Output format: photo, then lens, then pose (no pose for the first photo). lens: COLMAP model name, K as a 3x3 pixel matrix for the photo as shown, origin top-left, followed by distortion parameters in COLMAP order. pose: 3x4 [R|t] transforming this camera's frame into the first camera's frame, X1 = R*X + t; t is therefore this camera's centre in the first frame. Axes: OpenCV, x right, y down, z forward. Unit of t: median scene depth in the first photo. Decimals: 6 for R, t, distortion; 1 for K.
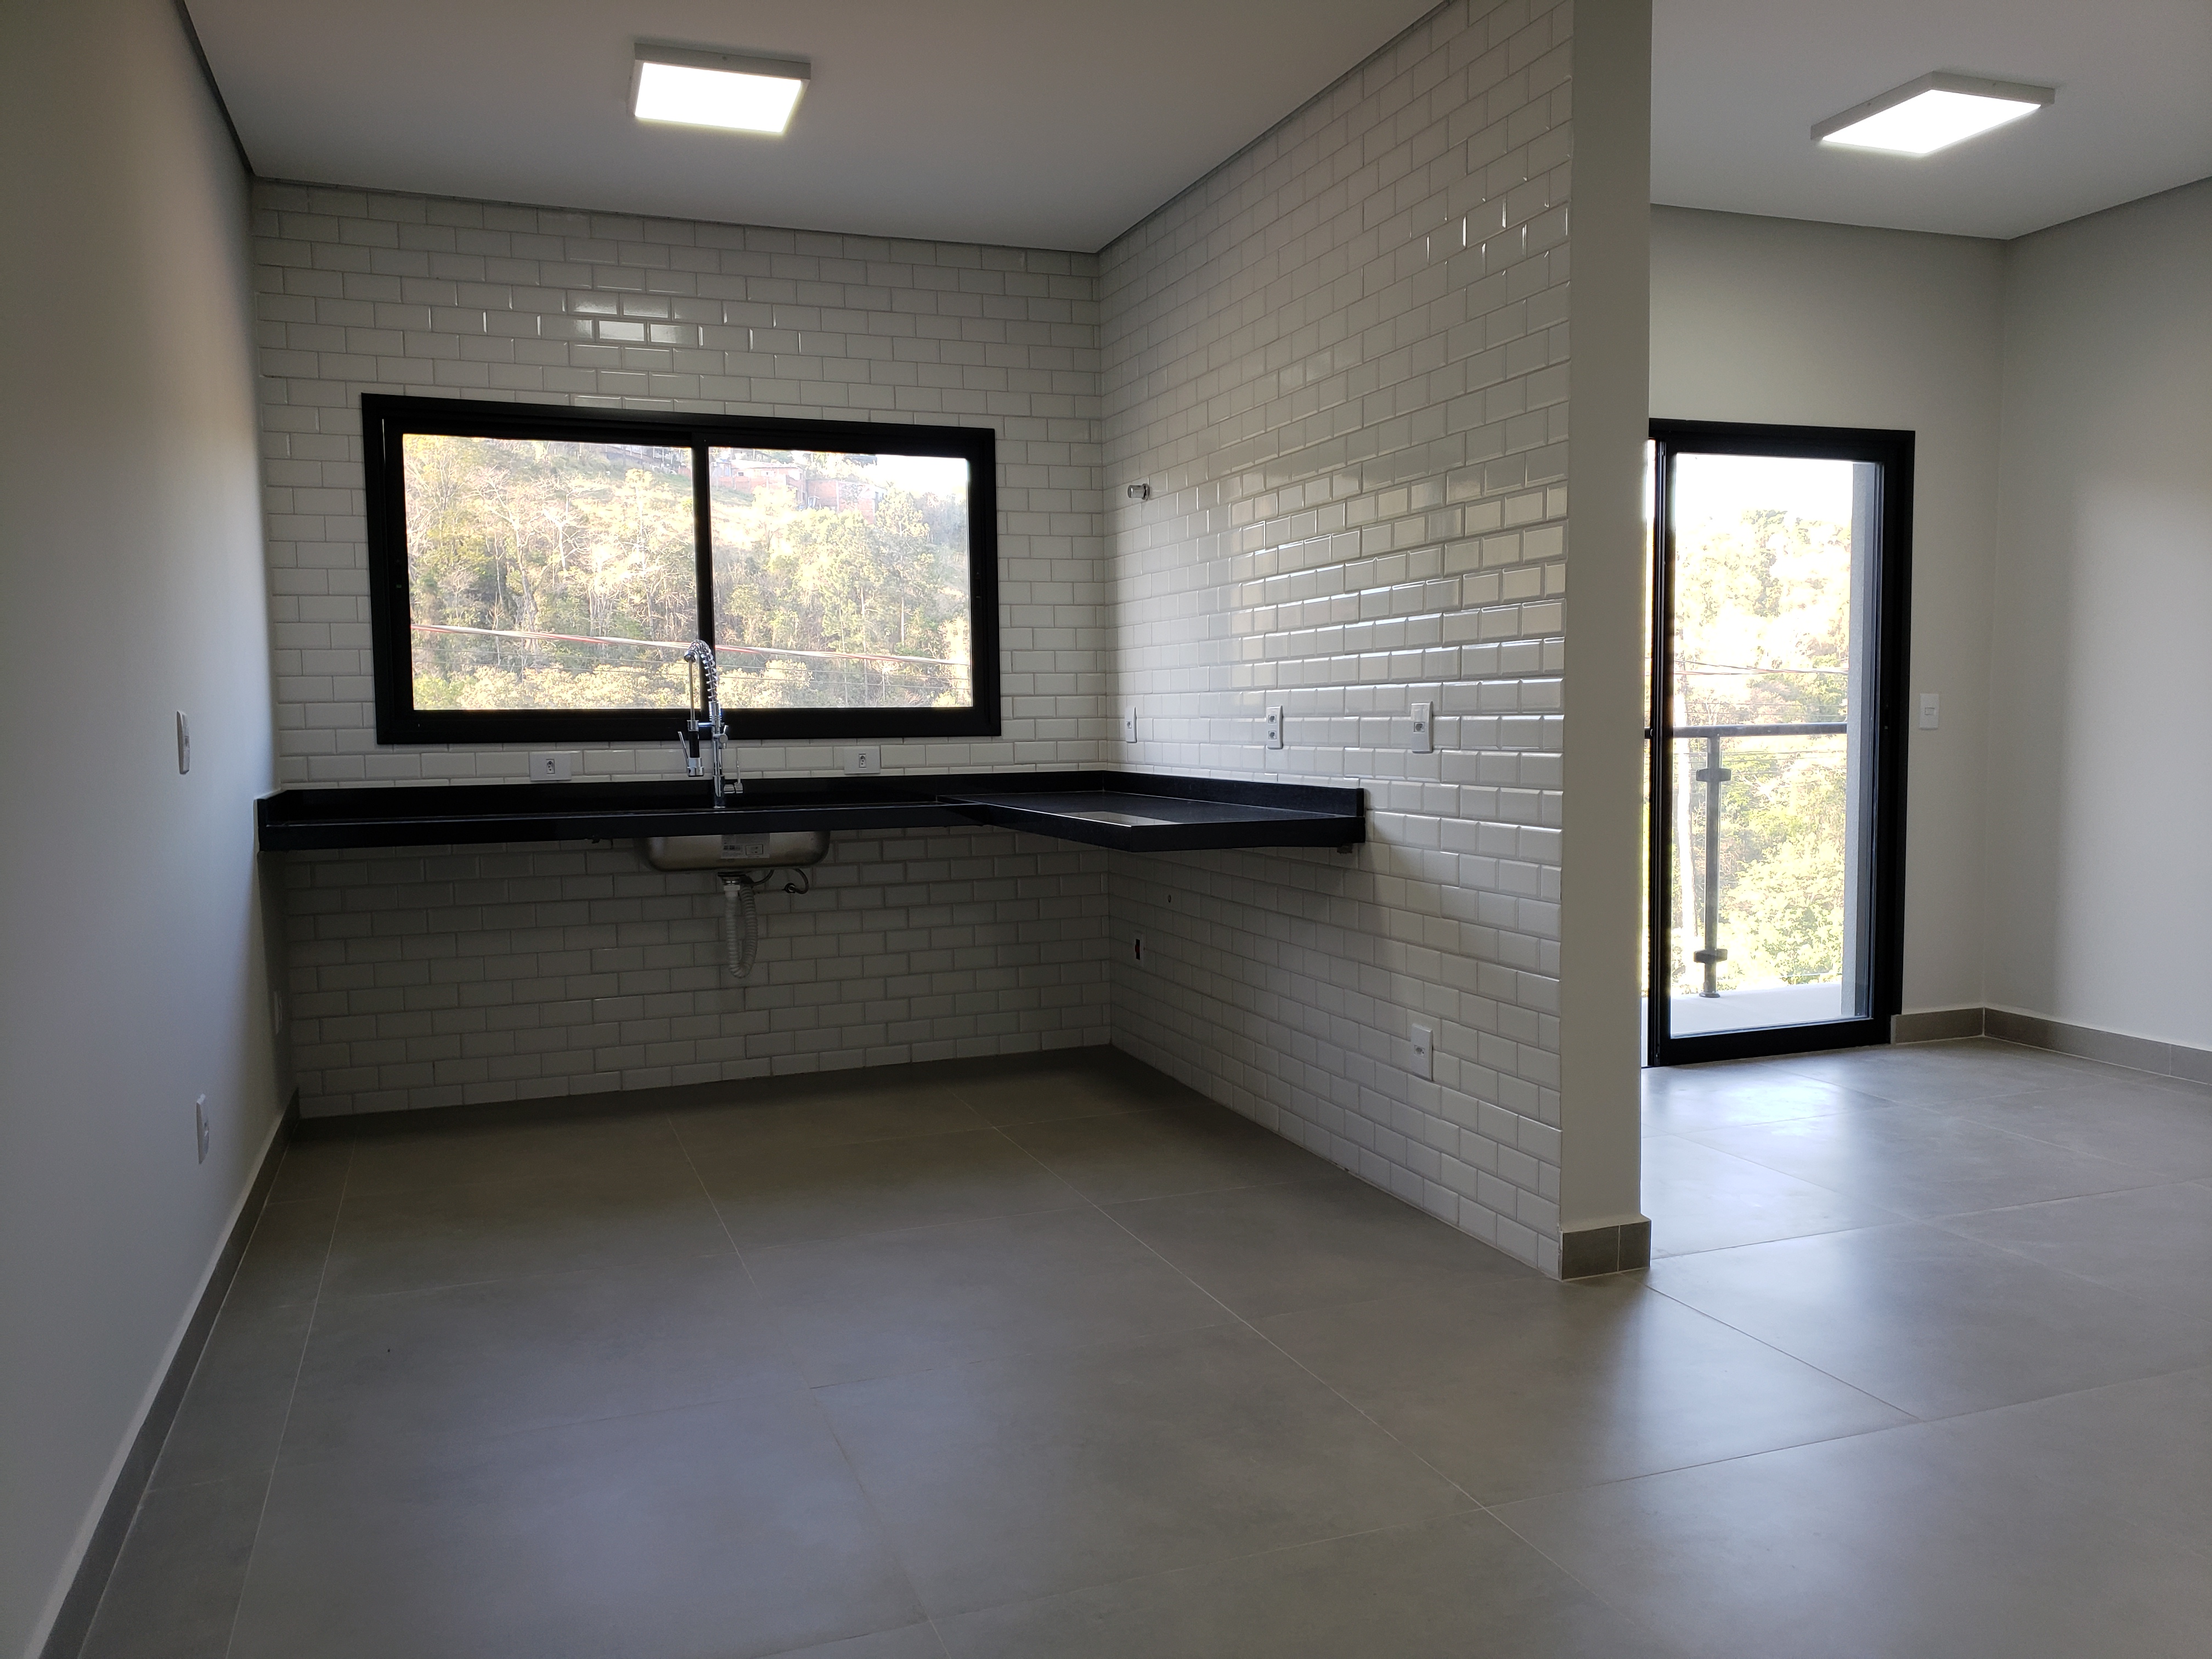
lens RADIAL K [[1699.2, 0, 1134.9], [0, 1699.2, 862.1], [0, 0, 1]] dist [0.057492, -0.046990]
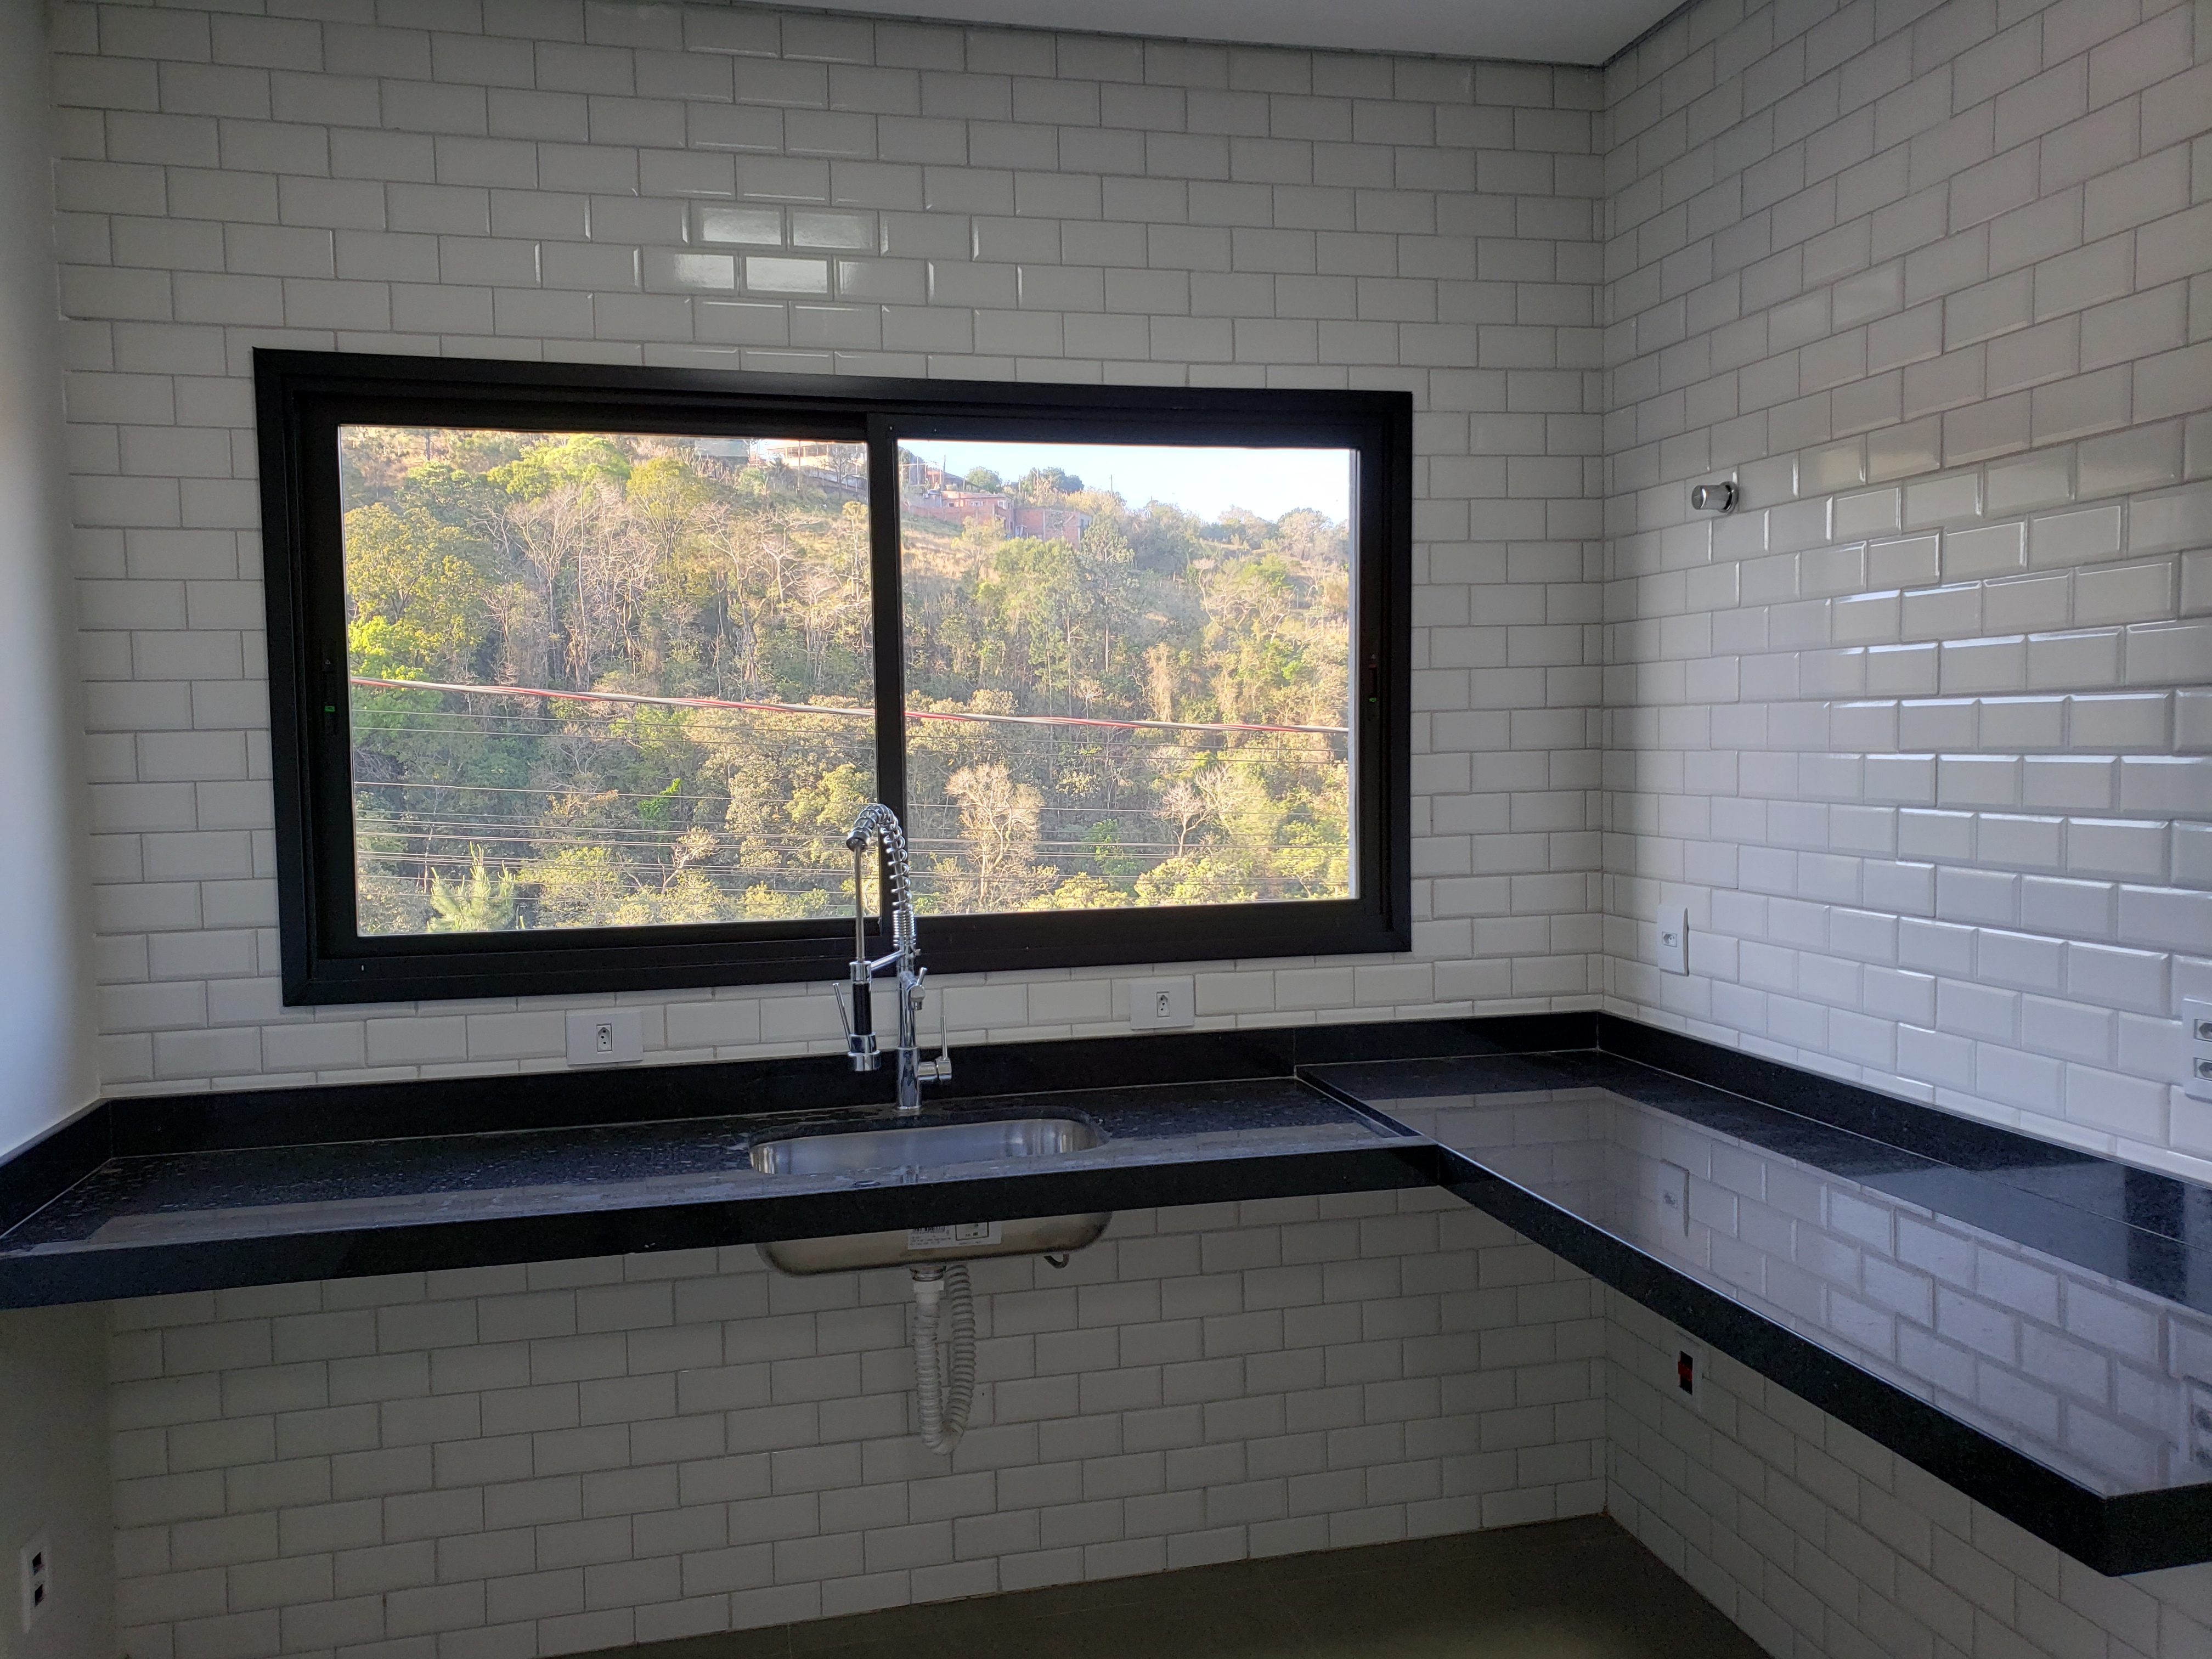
lens RADIAL K [[1699.2, 0, 1107.3], [0, 1699.2, 858.0], [0, 0, 1]] dist [0.057492, -0.046990]
pose [[0.991106, 0.004843, -0.132983, -0.110919], [-0.006865, 0.999868, -0.014752, -0.102317], [0.132894, 0.015534, 0.991008, 0.475545]]
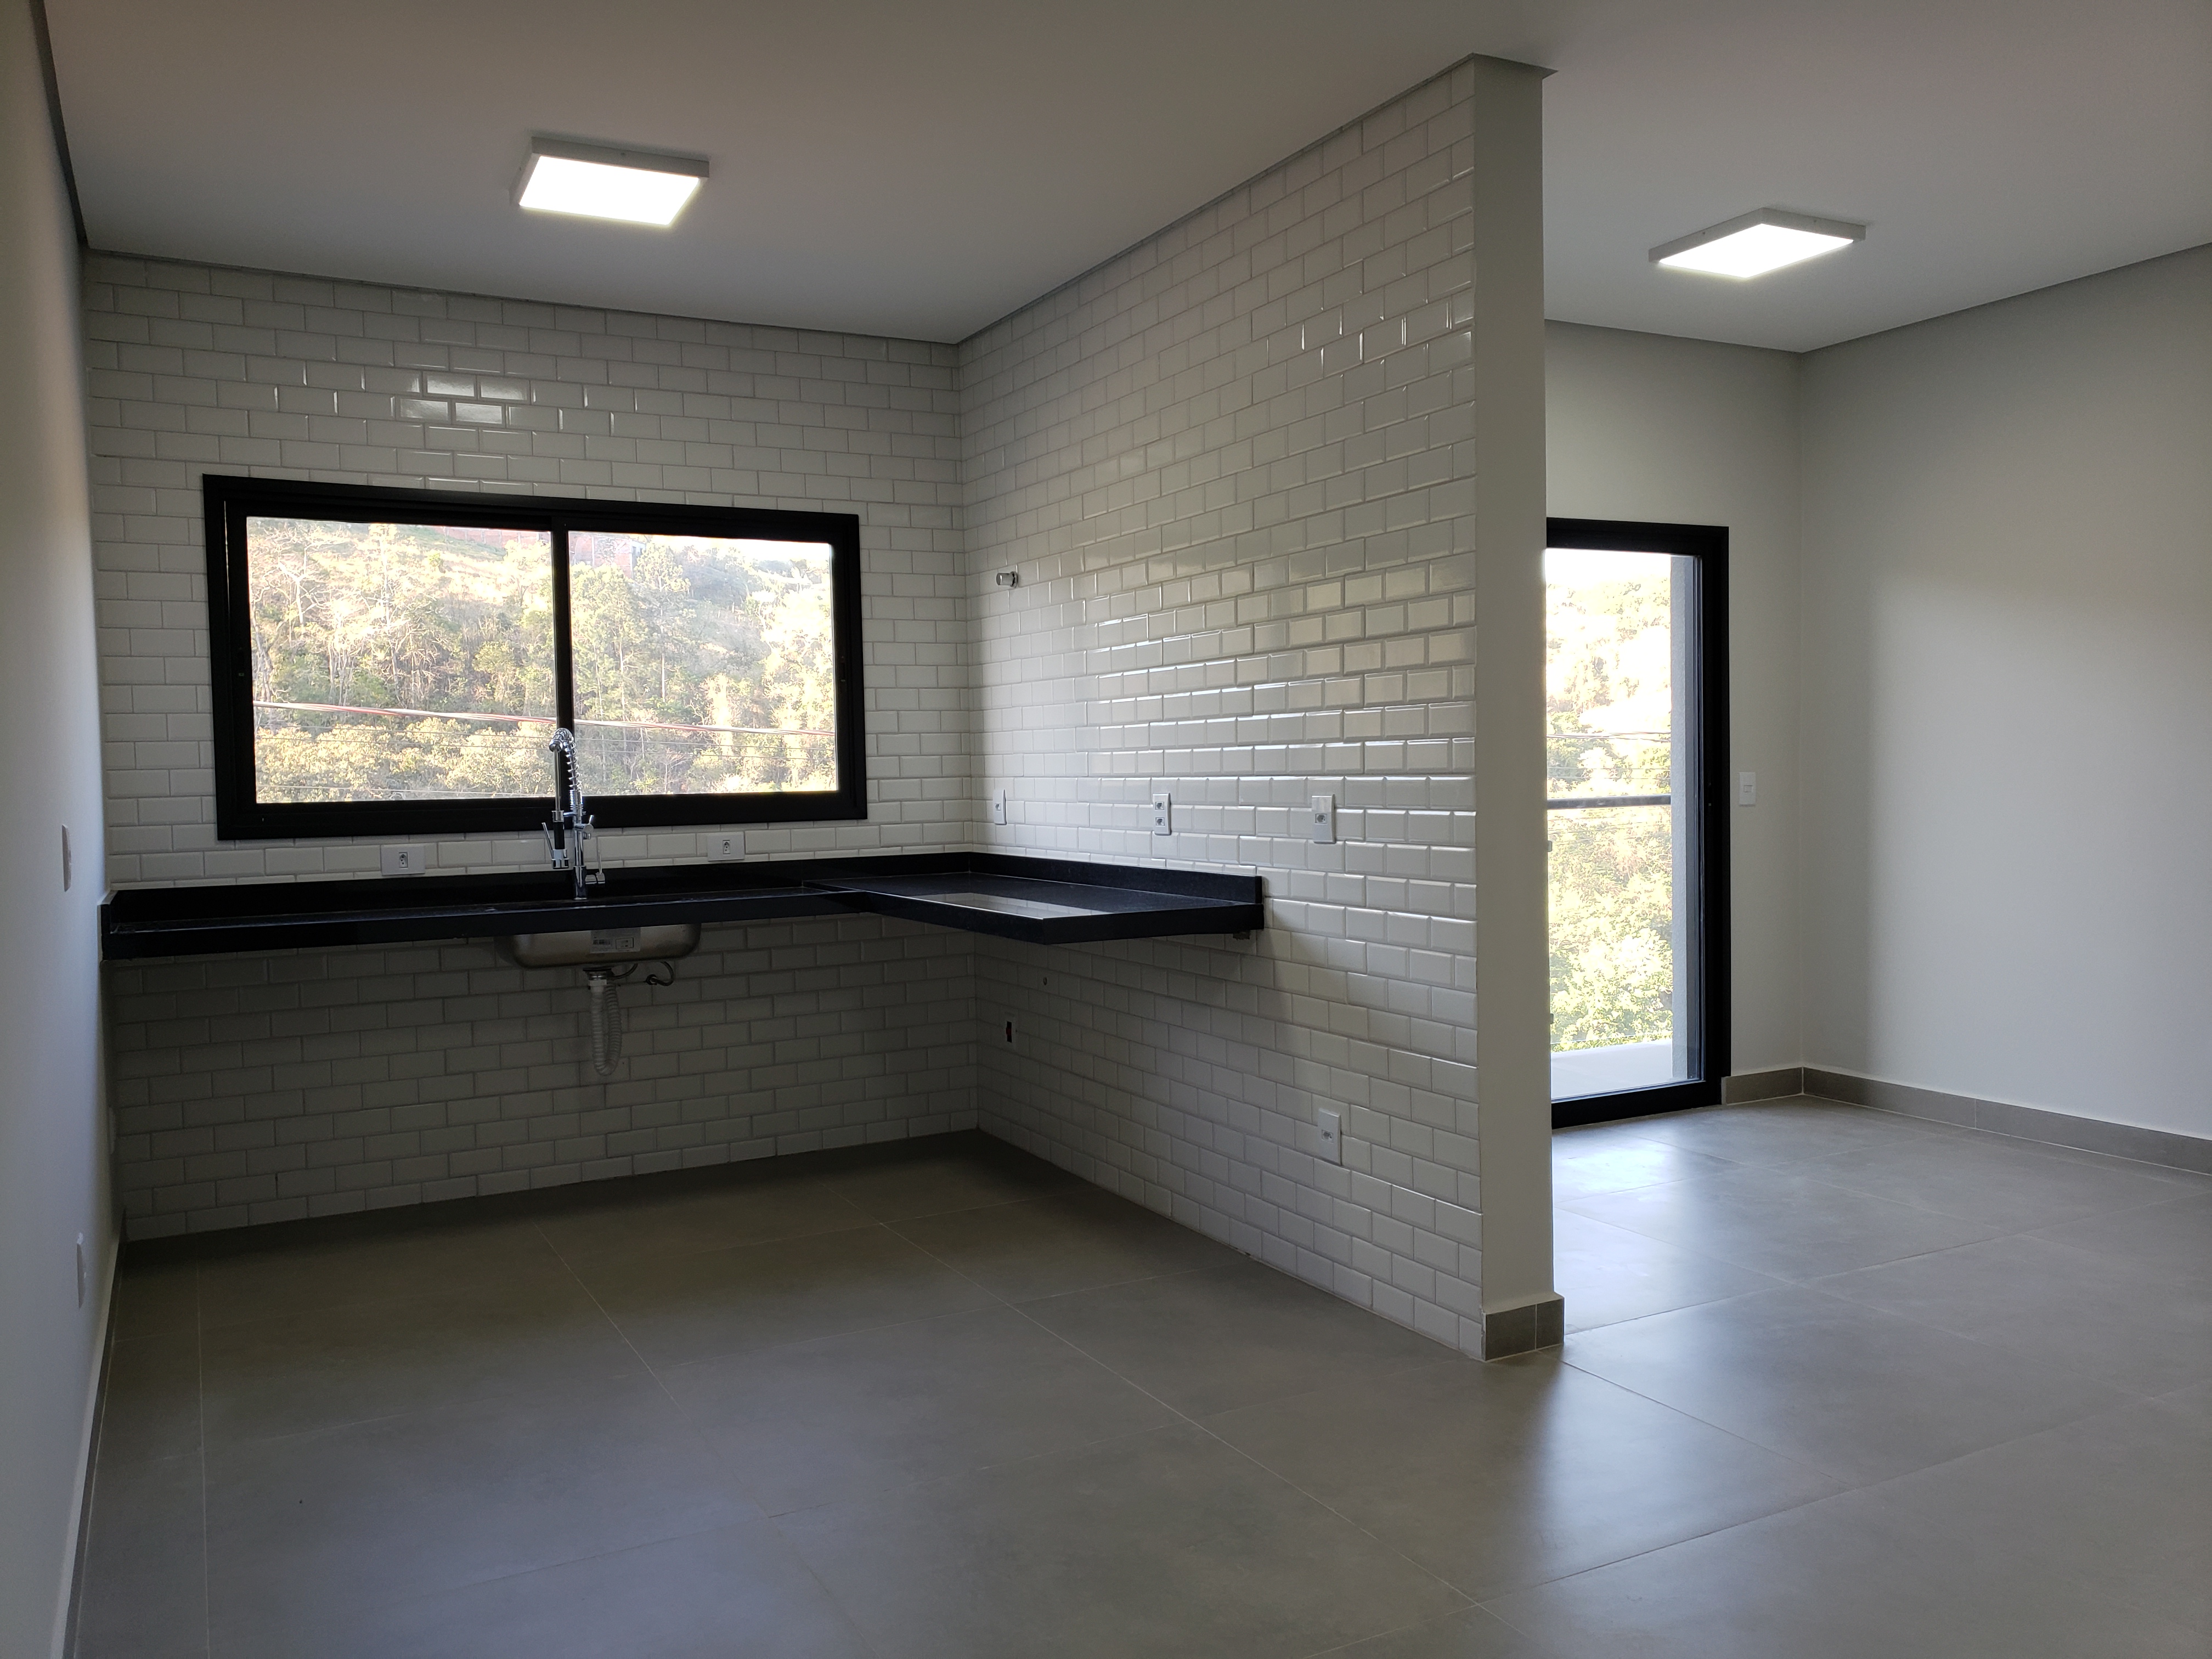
lens RADIAL K [[1699.2, 0, 1109.7], [0, 1699.2, 850.8], [0, 0, 1]] dist [0.057492, -0.046990]
pose [[0.992591, -0.012177, 0.120890, -0.062506], [0.016885, 0.999135, -0.037997, -0.017151], [-0.120323, 0.039757, 0.991938, -0.002335]]
